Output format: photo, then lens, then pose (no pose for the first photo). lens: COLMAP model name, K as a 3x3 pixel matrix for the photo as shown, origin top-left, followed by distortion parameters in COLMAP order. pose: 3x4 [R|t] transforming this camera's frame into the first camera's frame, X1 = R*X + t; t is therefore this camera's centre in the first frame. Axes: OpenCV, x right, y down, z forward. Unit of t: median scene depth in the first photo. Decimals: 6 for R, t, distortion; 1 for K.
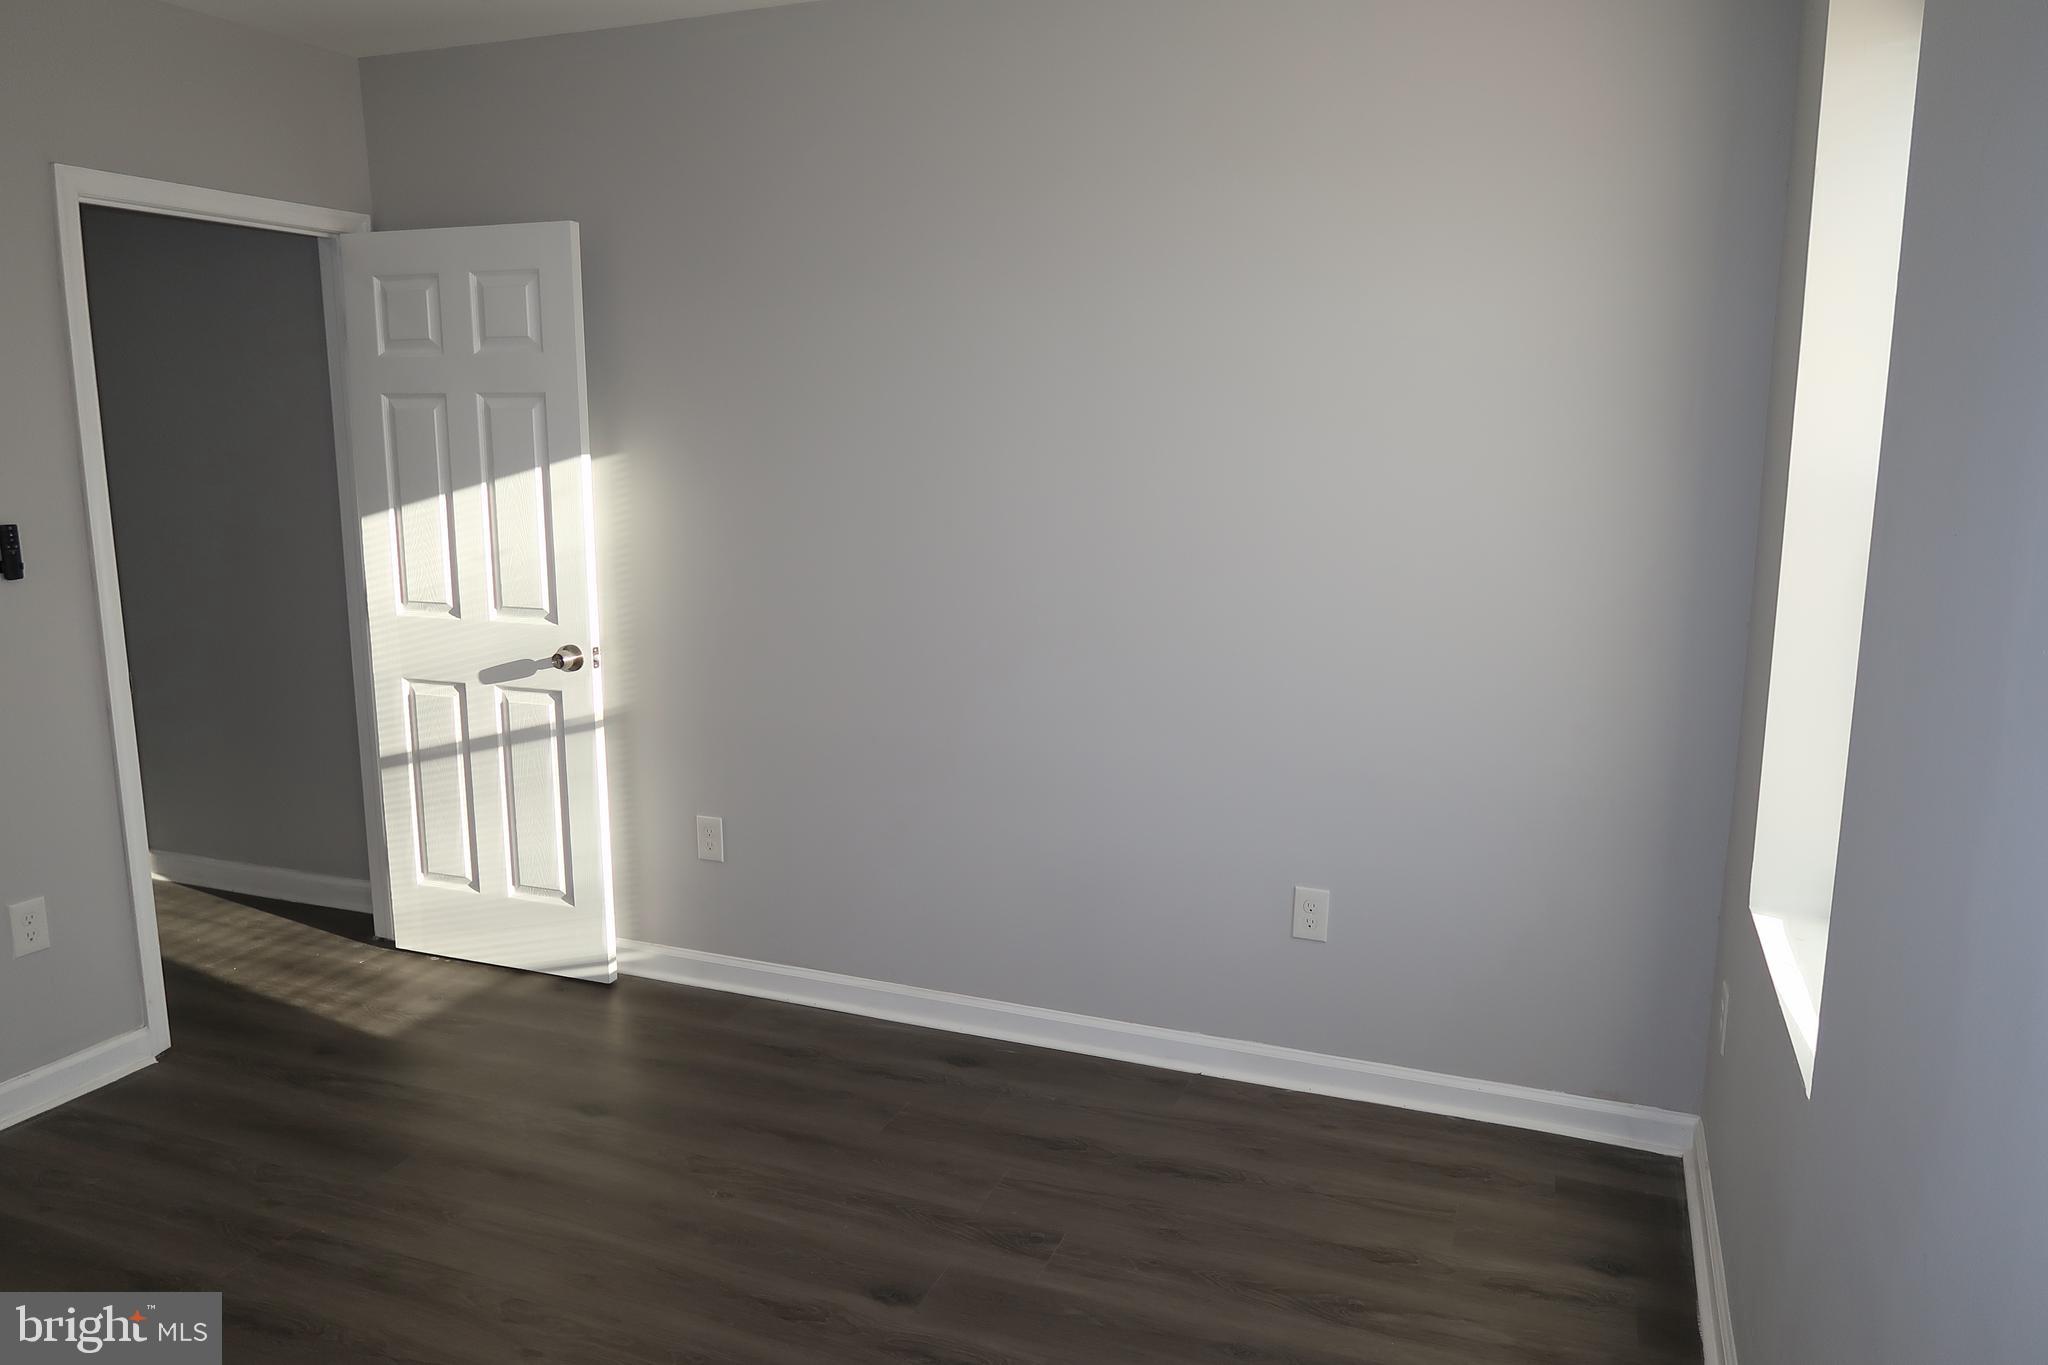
lens RADIAL K [[1427.2, 0, 1026.2], [0, 1427.2, 681.3], [0, 0, 1]] dist [-0.026023, 0.010901]
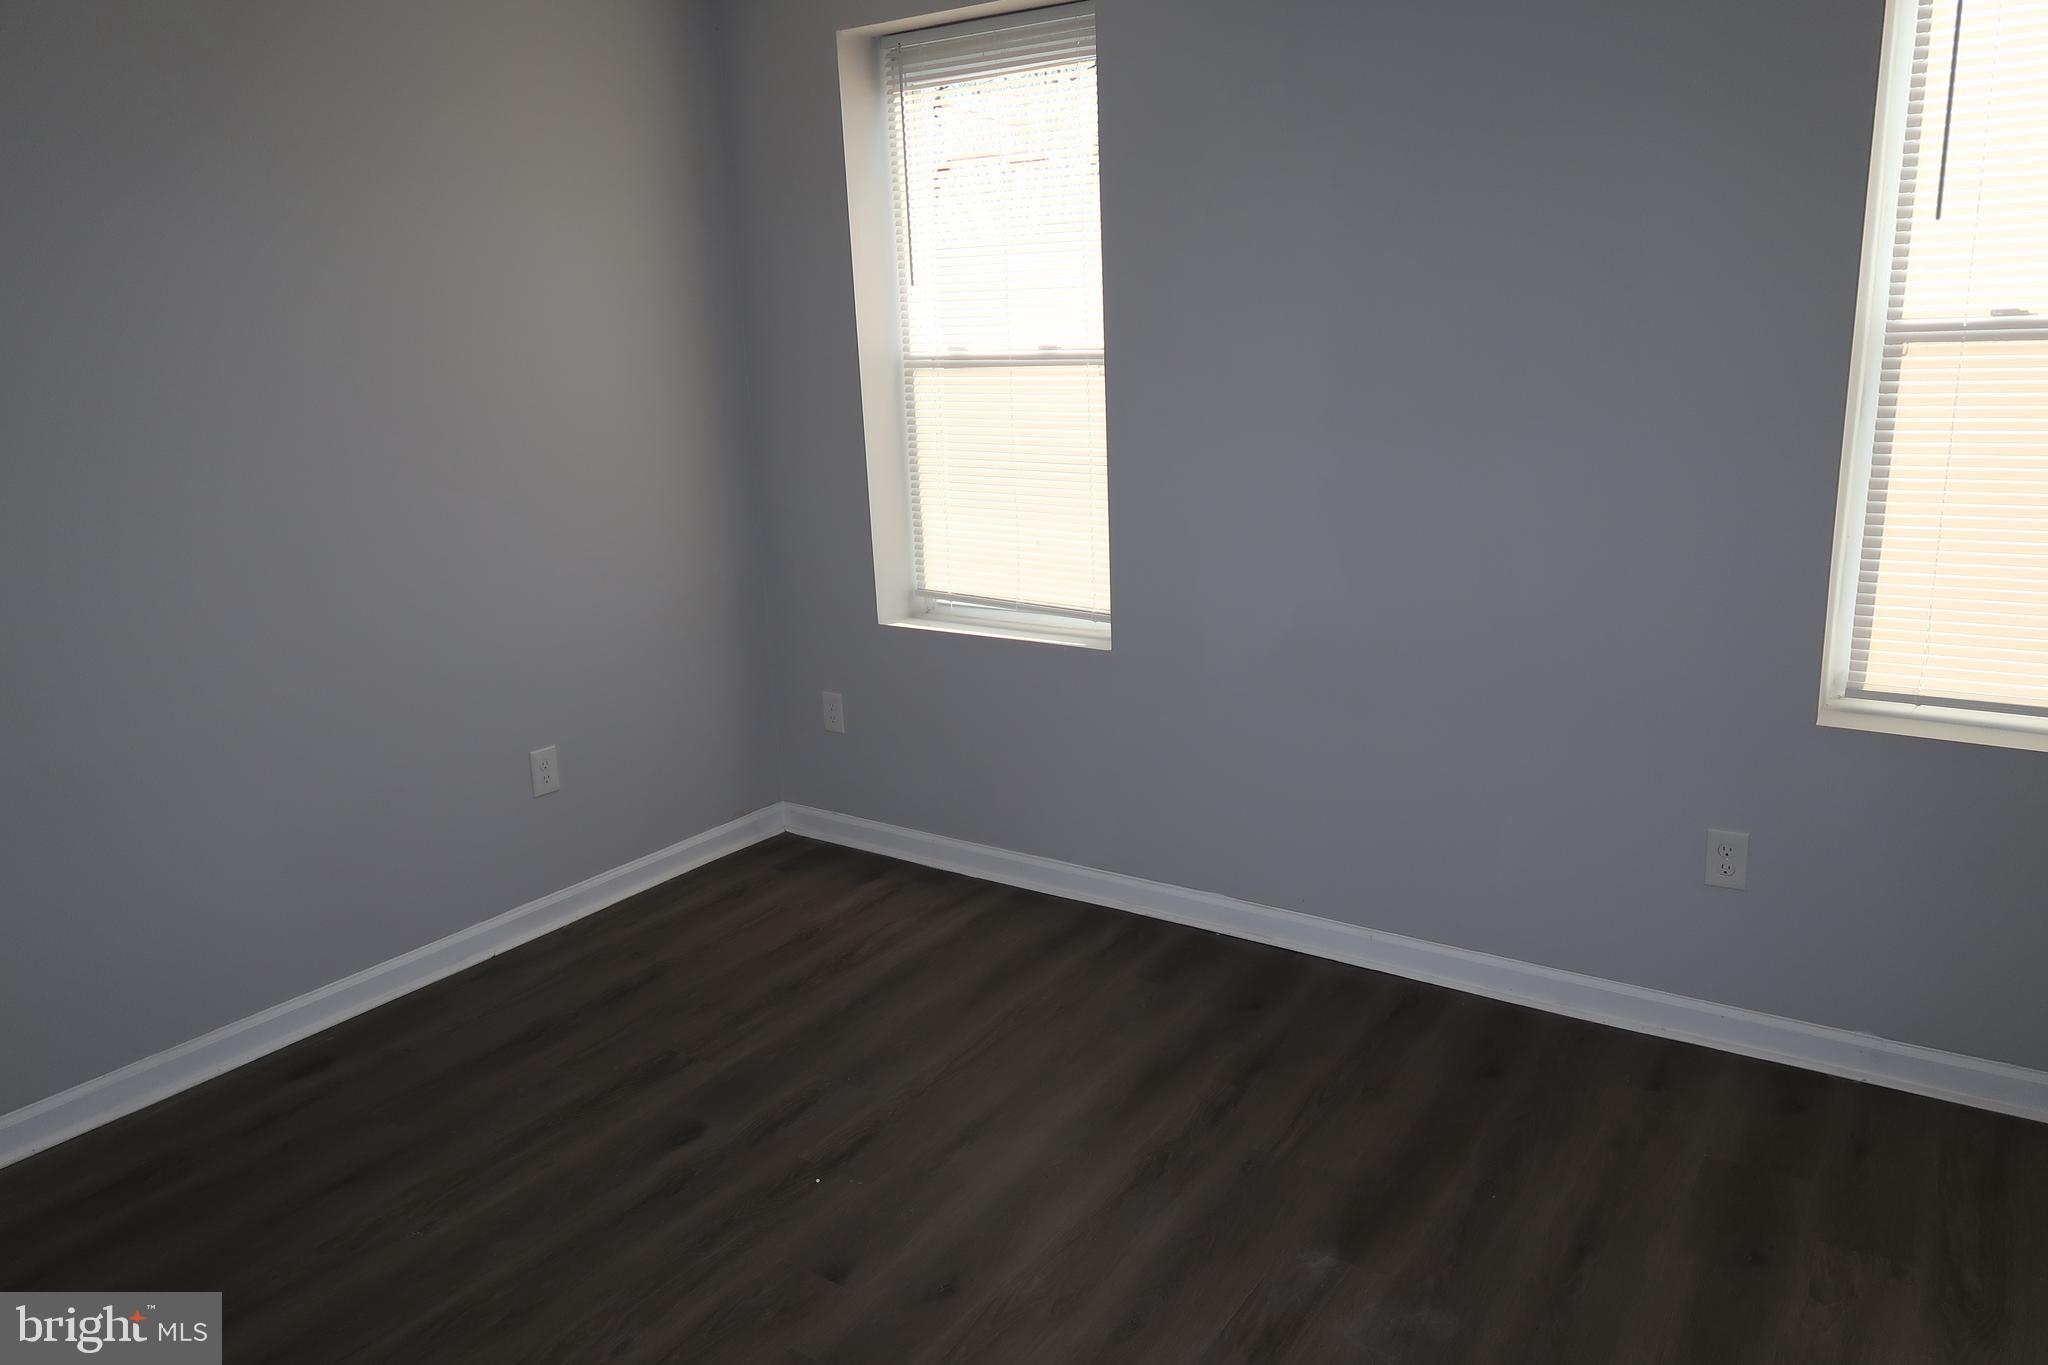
lens RADIAL K [[1427.2, 0, 1027.1], [0, 1427.2, 683.1], [0, 0, 1]] dist [-0.026023, 0.010901]
pose [[0.224002, -0.252300, 0.941365, -0.929218], [0.210737, 0.955598, 0.205969, -0.070535], [-0.951532, 0.152243, 0.267225, 0.376082]]
